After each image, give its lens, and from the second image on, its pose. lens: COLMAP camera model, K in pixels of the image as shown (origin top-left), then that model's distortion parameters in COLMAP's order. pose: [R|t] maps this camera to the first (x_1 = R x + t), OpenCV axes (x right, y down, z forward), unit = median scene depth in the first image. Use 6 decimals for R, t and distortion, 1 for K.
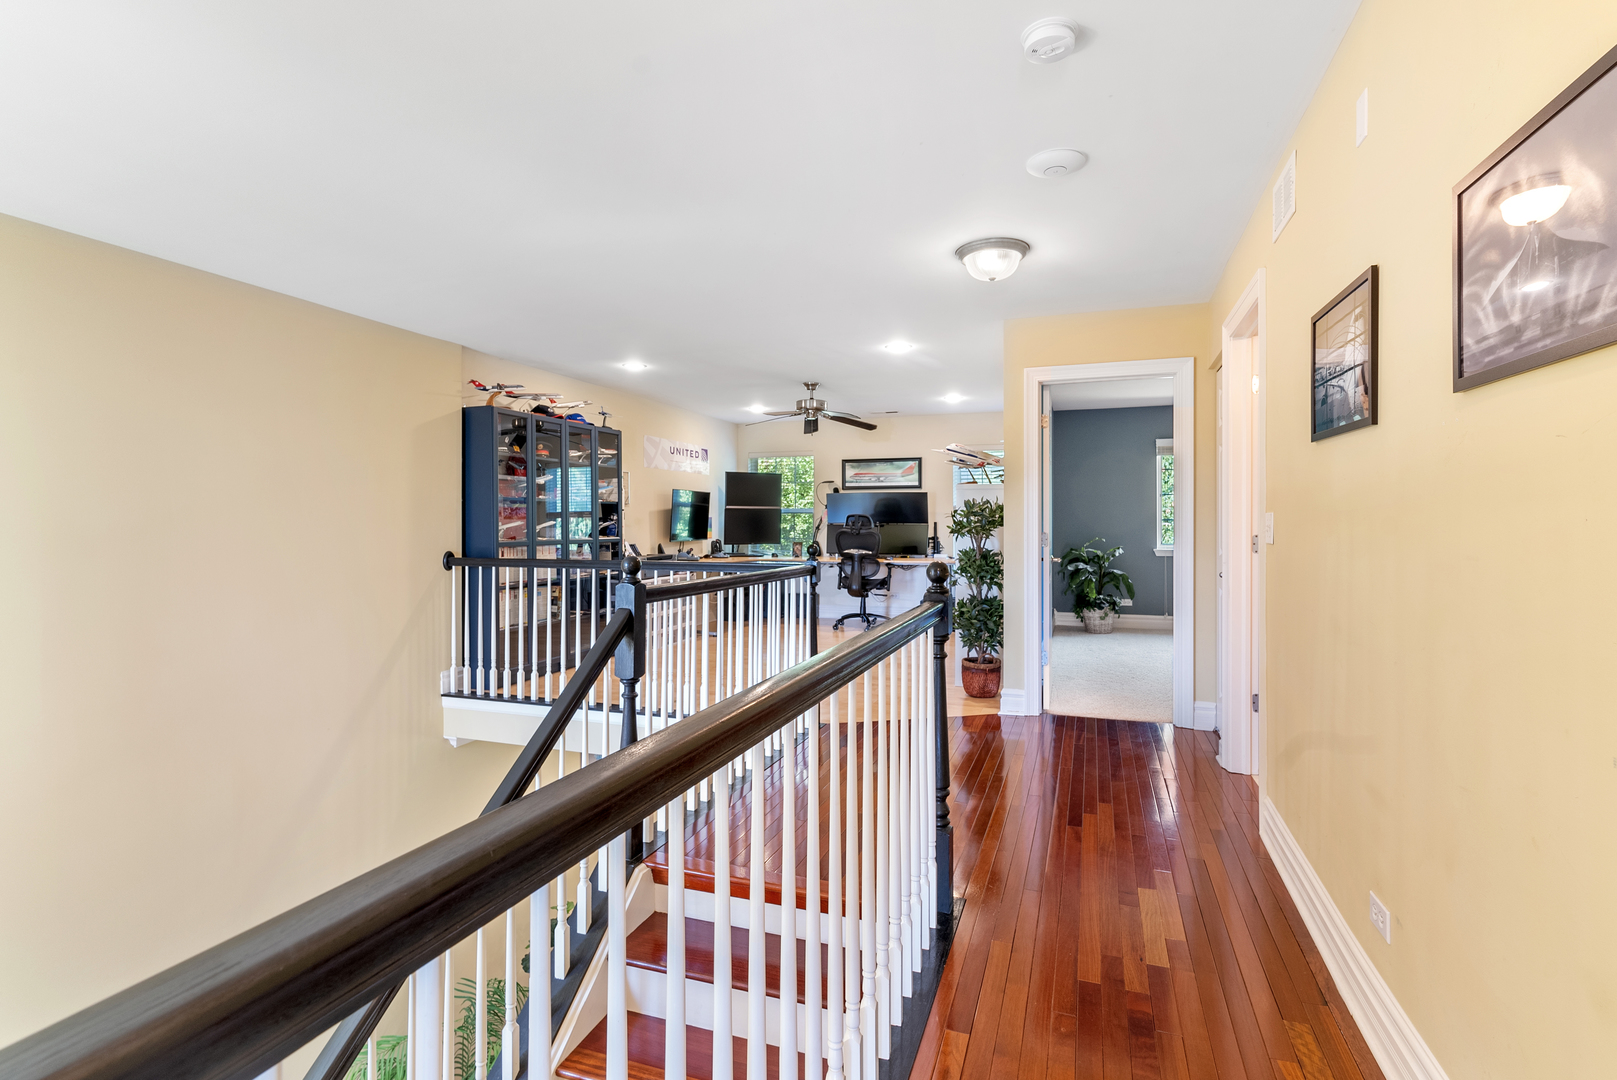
lens RADIAL K [[781.7, 0, 810.3], [0, 781.7, 525.4], [0, 0, 1]] dist [0.002030, -0.000058]
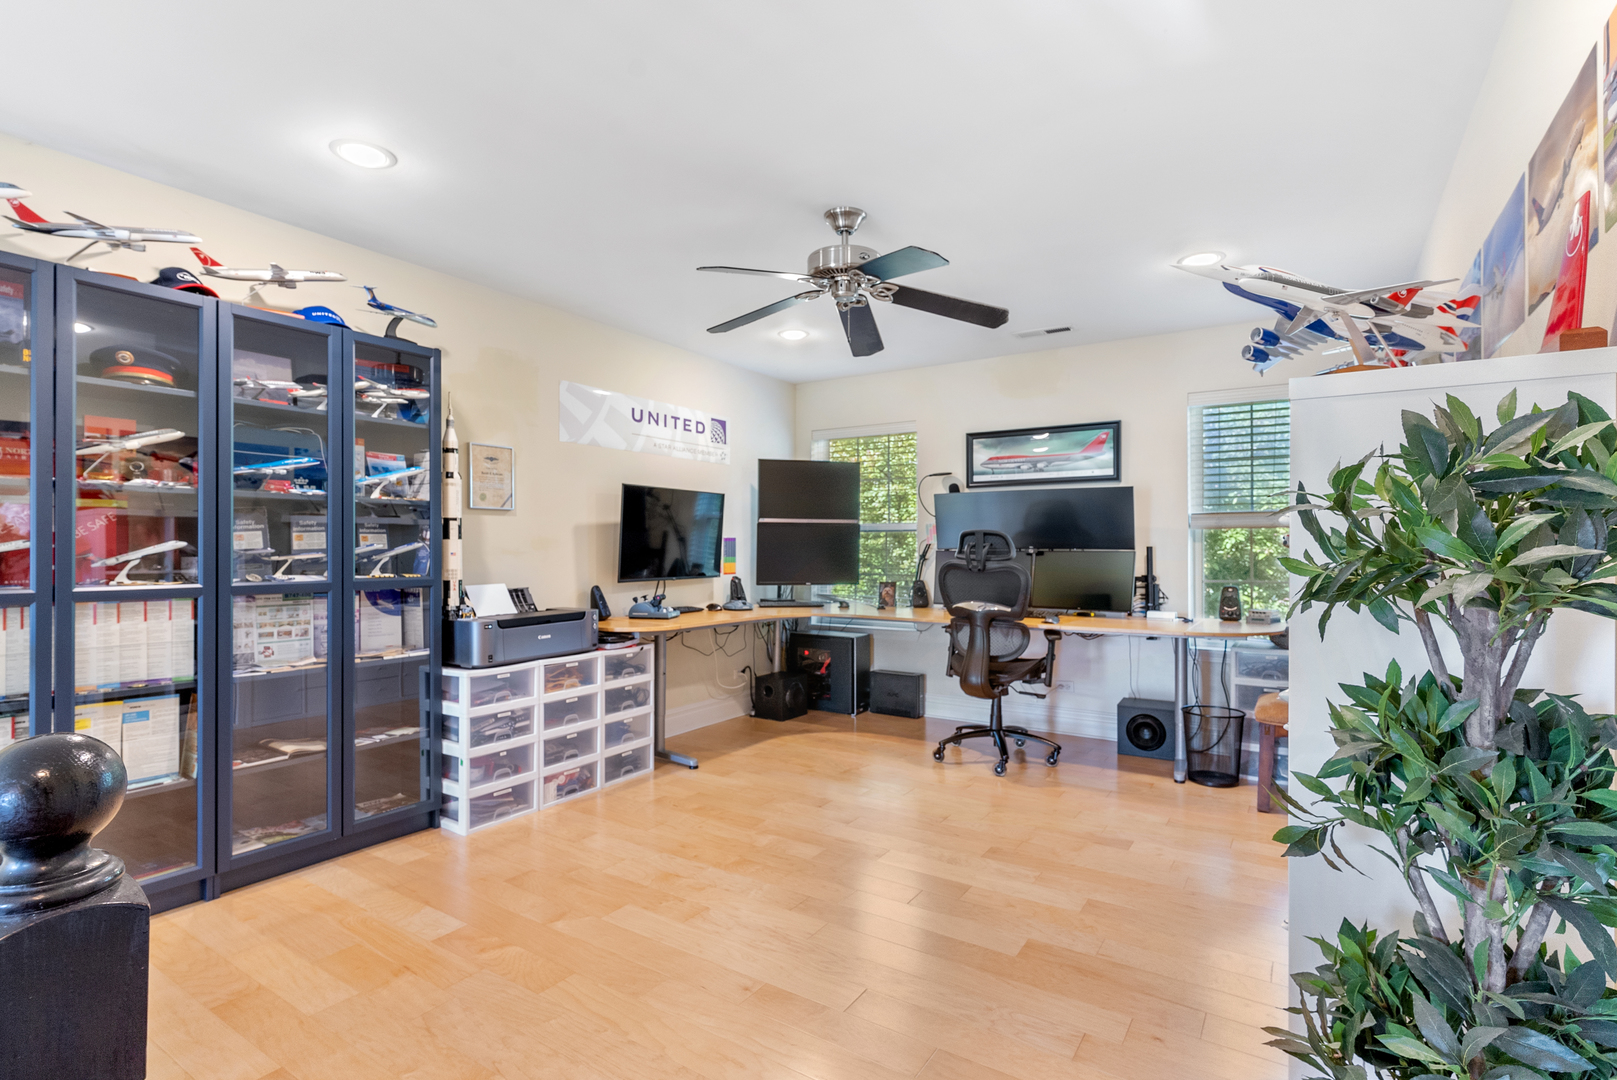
lens RADIAL K [[780.8, 0, 807.2], [0, 780.8, 551.4], [0, 0, 1]] dist [0.002629, 0.000297]
pose [[0.972413, 0.002090, -0.233256, 0.065632], [-0.002406, 0.999997, -0.001072, 0.000014], [0.233253, 0.001604, 0.972415, 0.479099]]
